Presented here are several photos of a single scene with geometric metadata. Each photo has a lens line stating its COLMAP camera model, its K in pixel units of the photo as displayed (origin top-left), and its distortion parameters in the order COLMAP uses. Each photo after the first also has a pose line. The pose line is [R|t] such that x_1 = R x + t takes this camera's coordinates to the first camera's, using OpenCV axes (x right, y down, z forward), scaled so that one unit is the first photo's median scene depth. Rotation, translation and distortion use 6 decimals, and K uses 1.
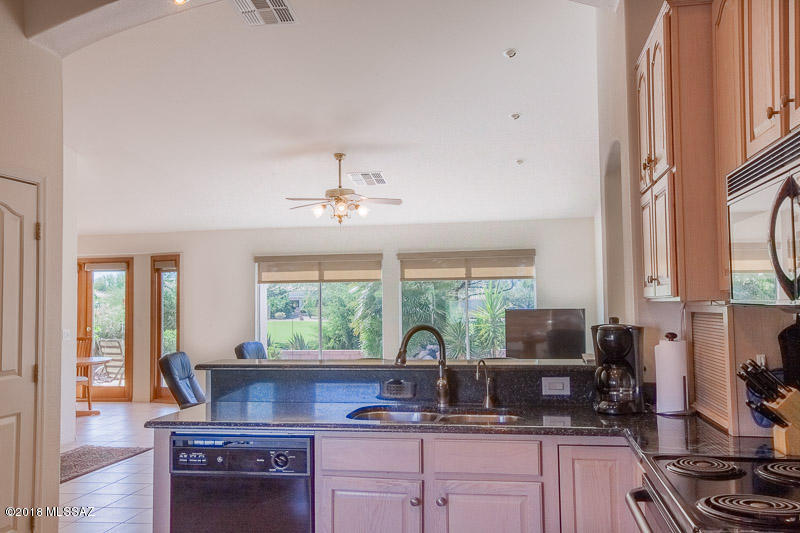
lens RADIAL K [[755.2, 0, 400.0], [0, 755.2, 266.5], [0, 0, 1]] dist [0.018867, 0.009884]
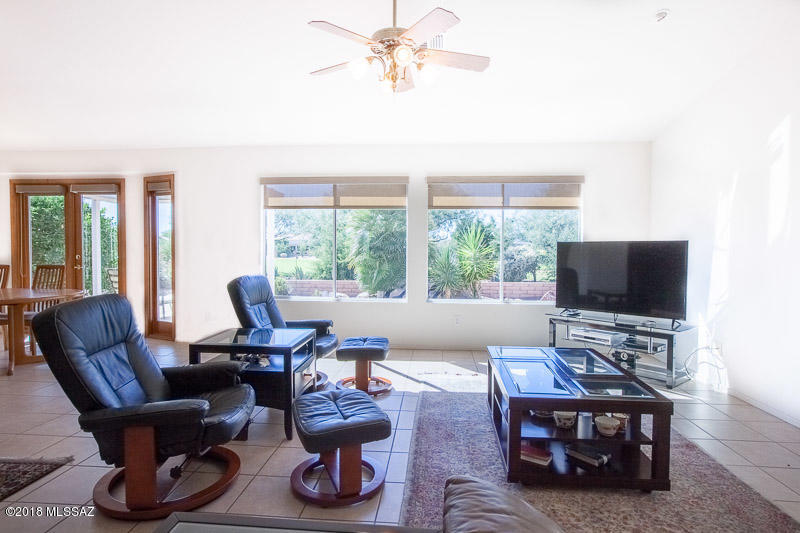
lens RADIAL K [[443.2, 0, 400.0], [0, 443.2, 266.5], [0, 0, 1]] dist [-0.052080, 0.040114]
pose [[0.994664, 0.018373, 0.101519, -0.085303], [-0.026864, 0.996194, 0.082916, 0.045135], [-0.099609, -0.085200, 0.991372, 0.494165]]
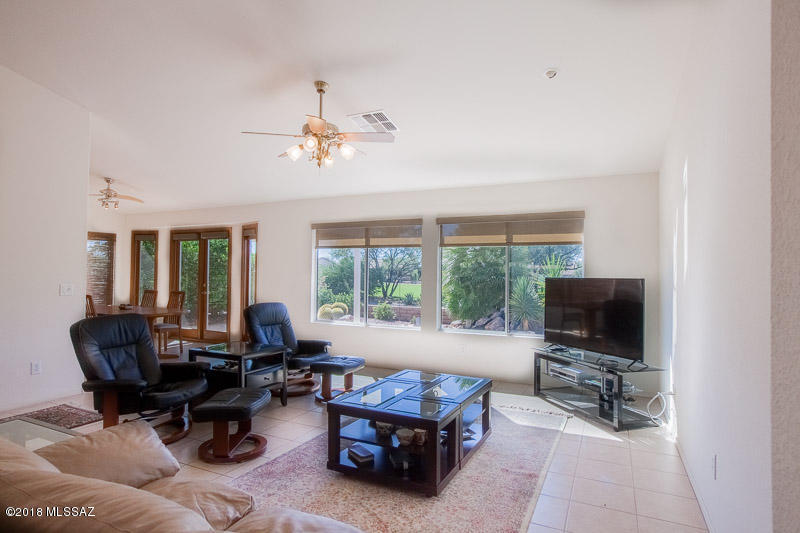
lens RADIAL K [[443.2, 0, 400.0], [0, 443.2, 266.5], [0, 0, 1]] dist [-0.052080, 0.040114]
pose [[0.963719, 0.021905, -0.266019, 0.107110], [-0.013928, 0.999396, 0.031838, 0.027699], [0.266556, -0.026978, 0.963442, 0.437578]]
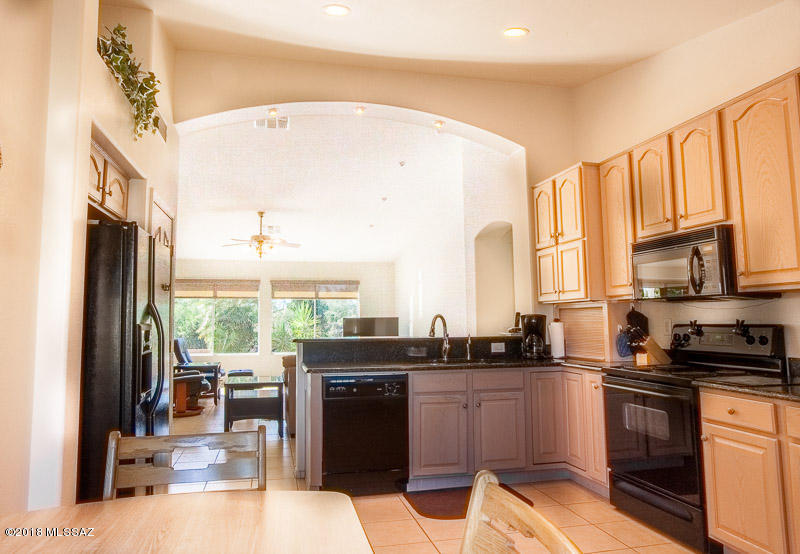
lens RADIAL K [[516.3, 0, 380.0], [0, 516.3, 274.3], [0, 0, 1]] dist [-0.046065, -0.000199]
pose [[0.924426, 0.041286, 0.379120, -0.194577], [-0.024549, 0.998503, -0.048880, 0.015442], [-0.380570, 0.035879, 0.924056, -0.030544]]
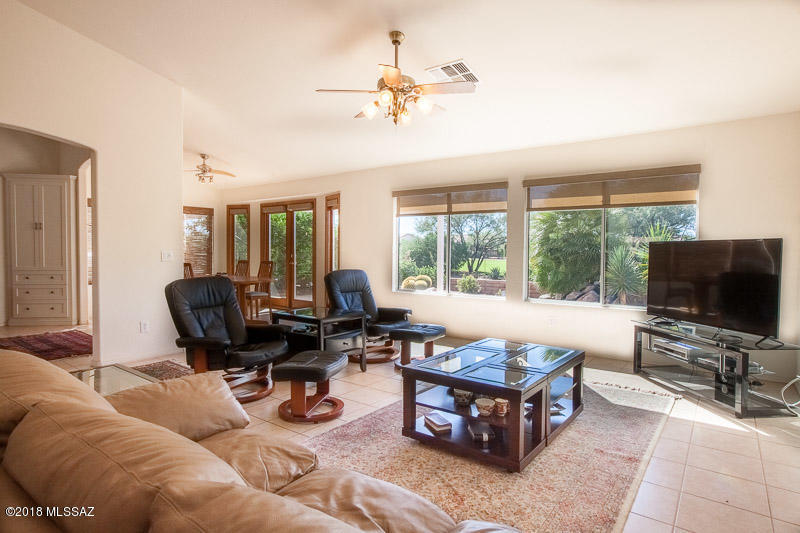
lens RADIAL K [[443.2, 0, 400.0], [0, 443.2, 266.5], [0, 0, 1]] dist [-0.052080, 0.040114]
pose [[0.895258, 0.038394, -0.443890, 0.105009], [0.000048, 0.996272, 0.086269, 0.040399], [0.445547, -0.077255, 0.891919, 0.458659]]
